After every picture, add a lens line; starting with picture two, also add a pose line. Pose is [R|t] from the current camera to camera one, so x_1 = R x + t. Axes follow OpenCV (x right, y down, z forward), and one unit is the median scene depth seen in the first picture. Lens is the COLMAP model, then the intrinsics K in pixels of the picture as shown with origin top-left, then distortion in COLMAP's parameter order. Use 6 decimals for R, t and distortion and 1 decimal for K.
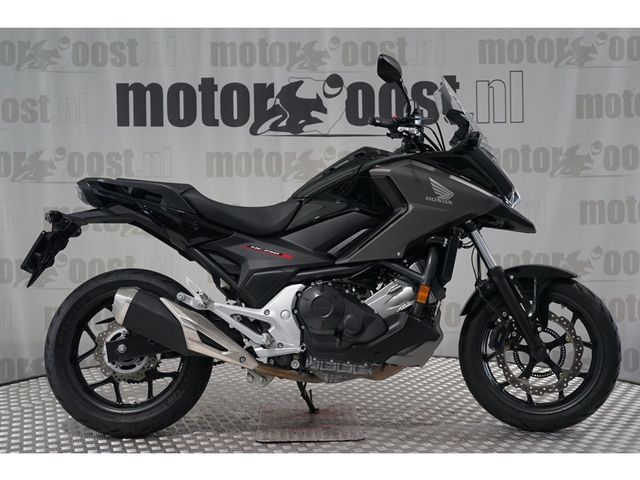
lens RADIAL K [[980.6, 0, 319.2], [0, 980.6, 239.3], [0, 0, 1]] dist [0.042530, 0.000000]
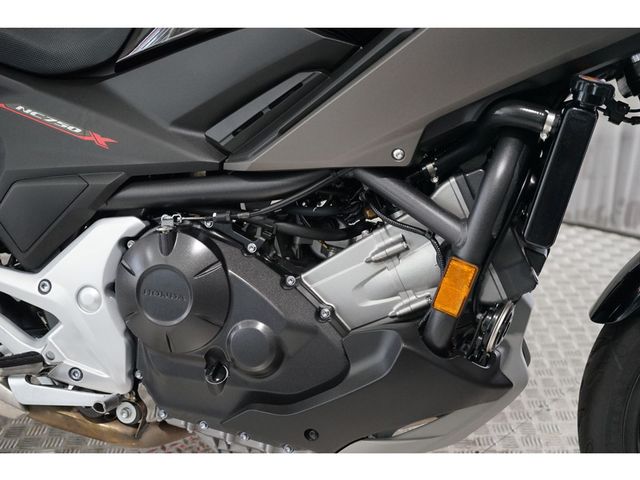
lens RADIAL K [[845.9, 0, 320.4], [0, 845.9, 239.6], [0, 0, 1]] dist [0.005762, 0.000000]
pose [[0.958808, 0.093211, -0.268328, 0.135276], [-0.015565, 0.960448, 0.278023, -0.036650], [0.283630, -0.262394, 0.922336, 0.719520]]
